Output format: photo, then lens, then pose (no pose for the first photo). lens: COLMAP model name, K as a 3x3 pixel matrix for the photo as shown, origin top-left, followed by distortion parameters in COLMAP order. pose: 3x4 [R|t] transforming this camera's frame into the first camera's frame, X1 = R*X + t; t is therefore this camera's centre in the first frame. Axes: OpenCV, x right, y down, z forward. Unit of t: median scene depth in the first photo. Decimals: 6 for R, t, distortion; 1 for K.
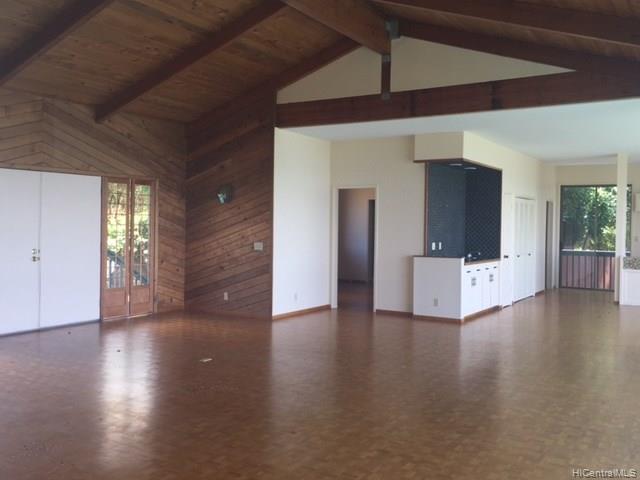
lens RADIAL K [[604.5, 0, 318.5], [0, 604.5, 224.1], [0, 0, 1]] dist [0.045823, 0.004032]
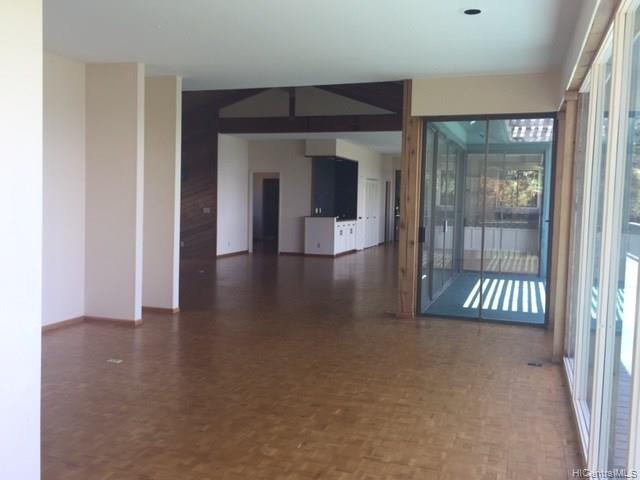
lens RADIAL K [[604.5, 0, 318.5], [0, 604.5, 224.1], [0, 0, 1]] dist [0.045823, 0.004032]
pose [[0.971757, -0.006139, 0.235904, -0.177826], [-0.004556, 0.998987, 0.044763, 0.001413], [-0.235940, -0.044574, 0.970745, -0.530729]]
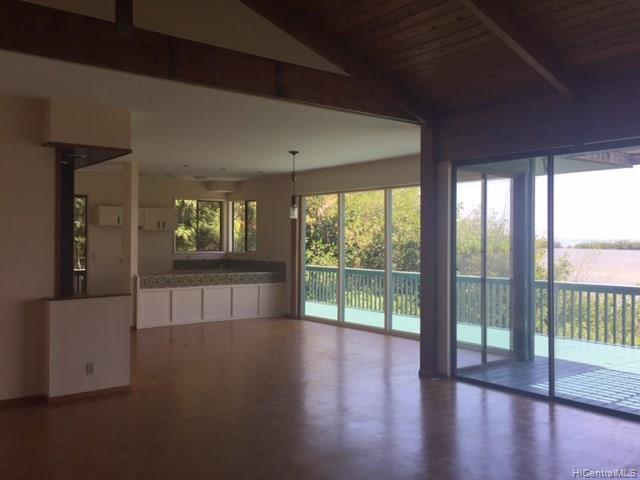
lens RADIAL K [[604.5, 0, 318.5], [0, 604.5, 224.1], [0, 0, 1]] dist [0.045823, 0.004032]
pose [[0.340864, 0.010350, 0.940056, -0.319372], [0.003702, 0.999917, -0.012351, -0.014209], [-0.940105, 0.007690, 0.340797, 0.532226]]
